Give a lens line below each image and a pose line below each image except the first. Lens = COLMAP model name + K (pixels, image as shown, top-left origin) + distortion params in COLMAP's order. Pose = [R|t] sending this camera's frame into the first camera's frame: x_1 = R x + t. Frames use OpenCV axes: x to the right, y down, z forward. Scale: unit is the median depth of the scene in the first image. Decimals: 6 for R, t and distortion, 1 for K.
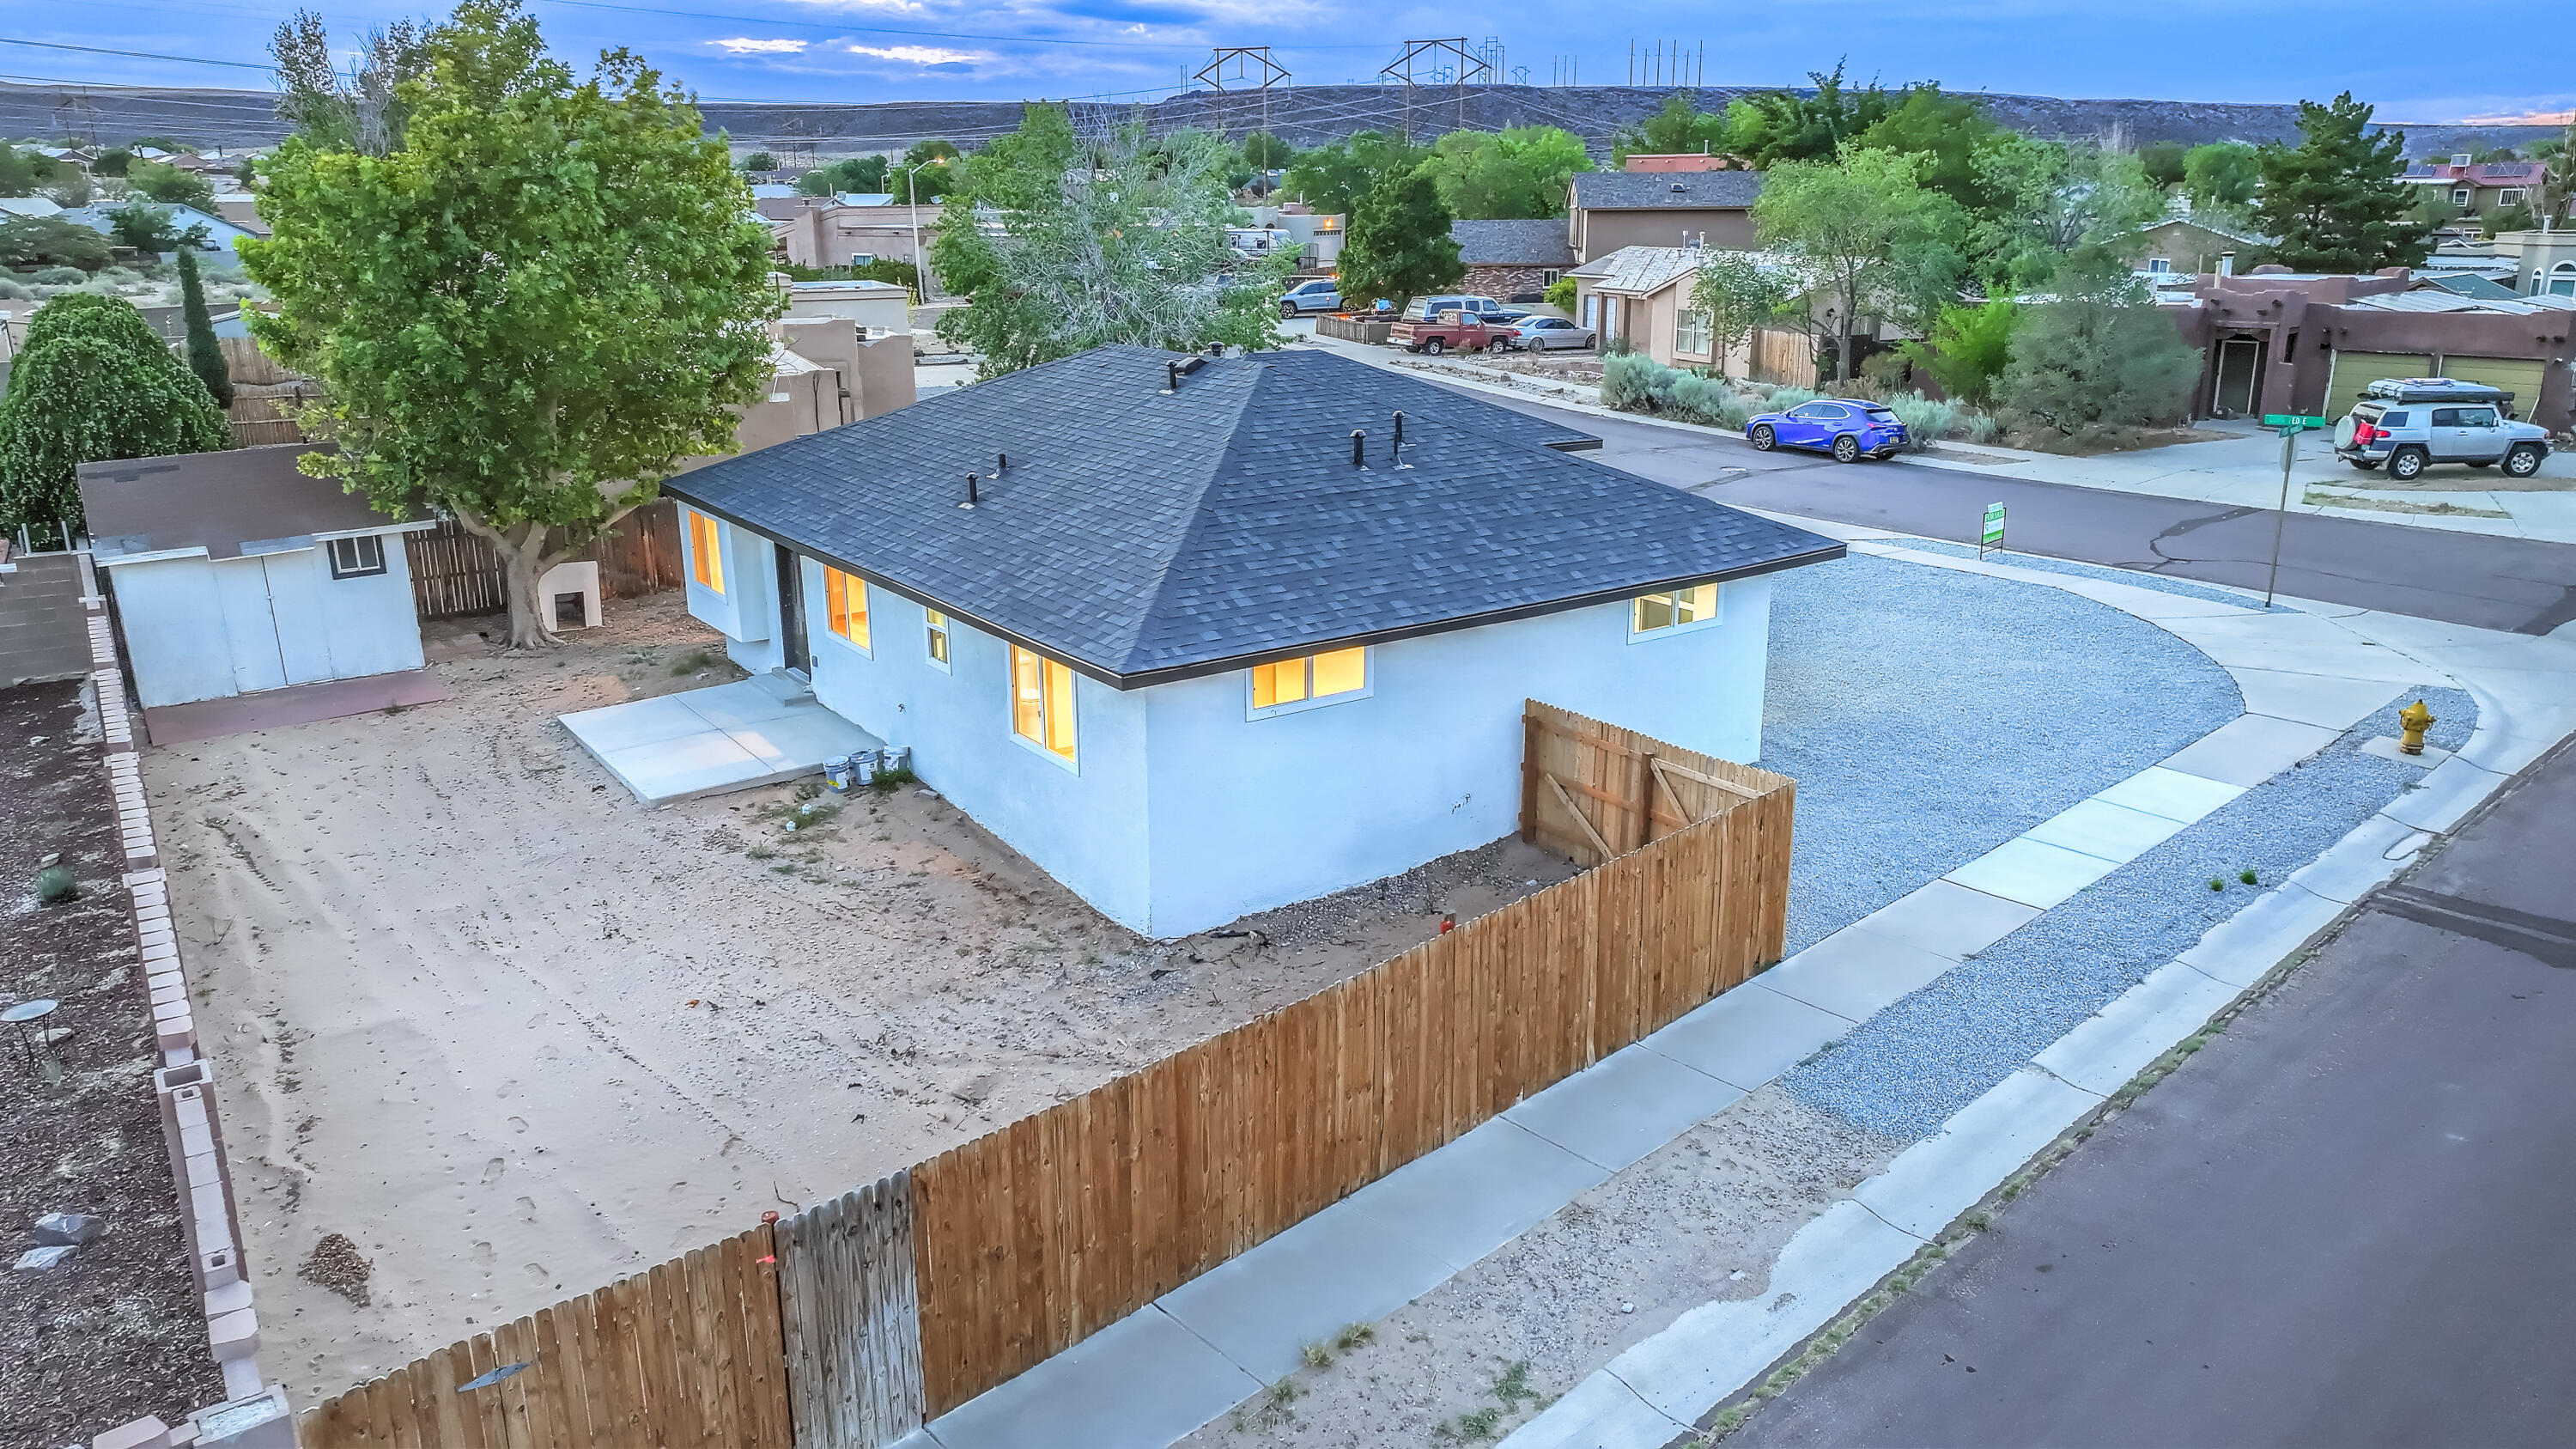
lens RADIAL K [[1764.6, 0, 1290.8], [0, 1764.6, 830.0], [0, 0, 1]] dist [-0.003295, 0.021316]
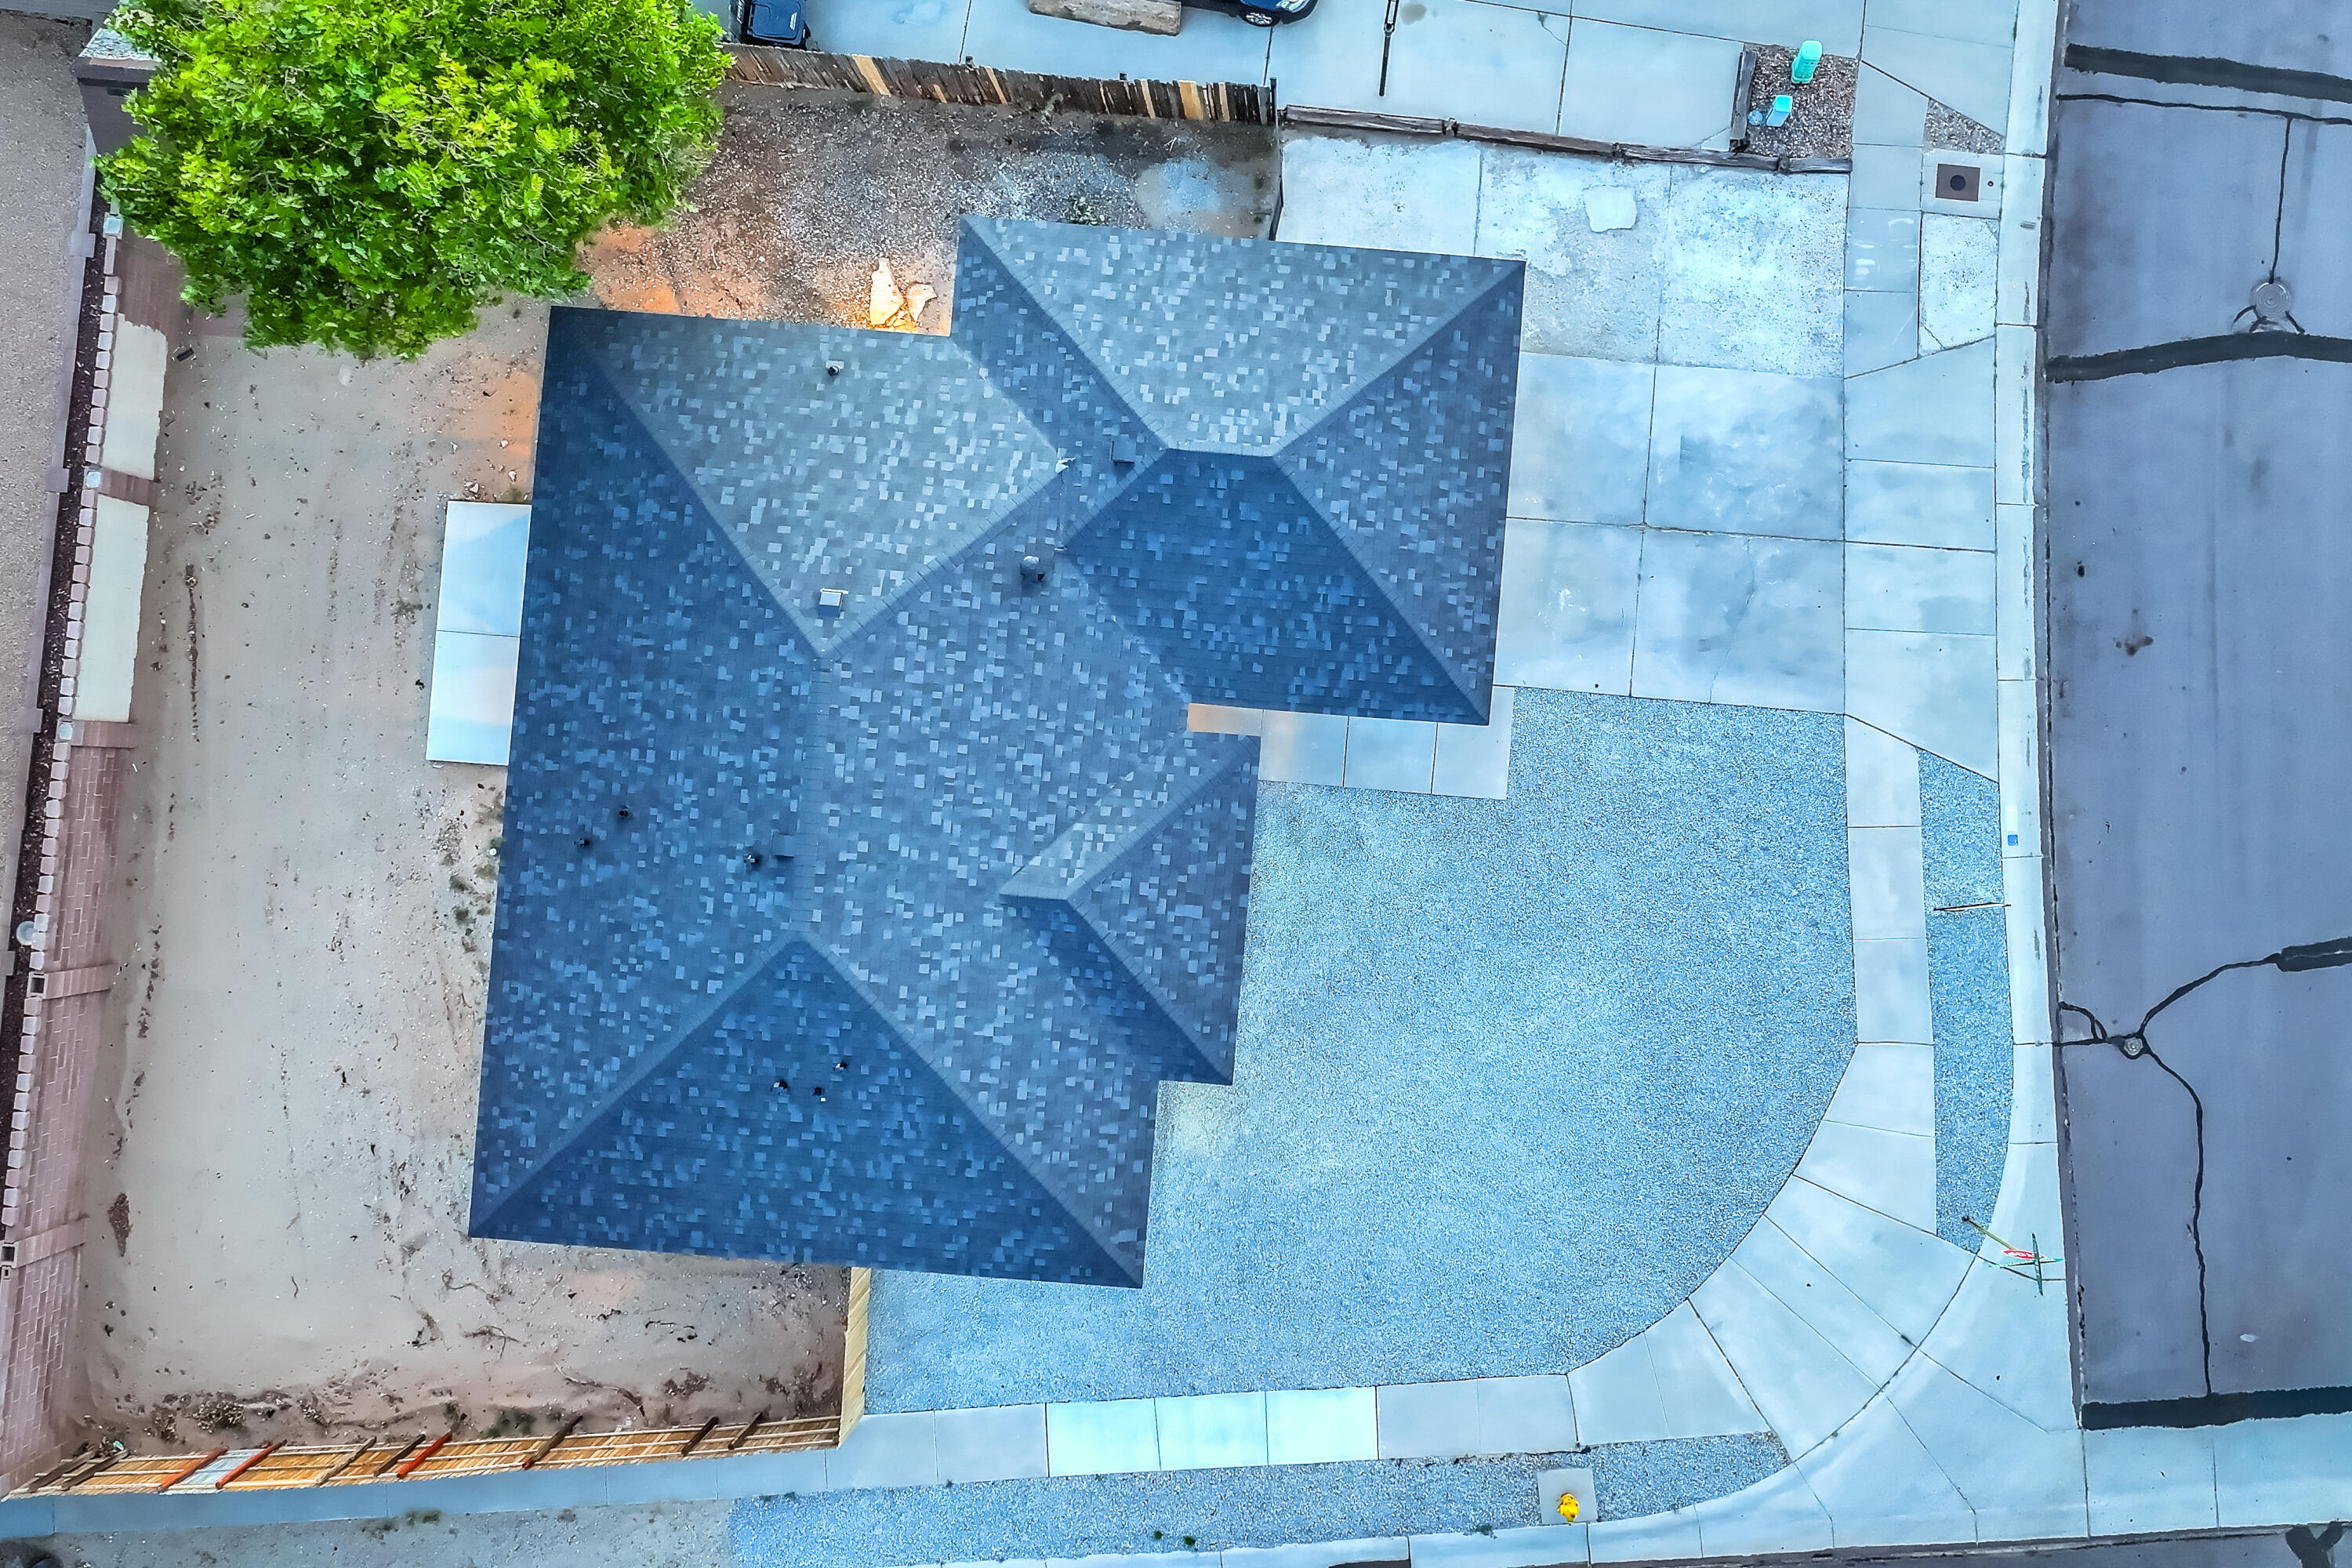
lens RADIAL K [[1673.6, 0, 1176.0], [0, 1673.6, 784.0], [0, 0, 1]] dist [0.004880, 0.003119]
pose [[0.774326, 0.632551, -0.017275, 0.138332], [-0.216530, 0.290515, 0.932049, -1.439974], [0.594587, -0.717969, 0.361920, 0.896671]]
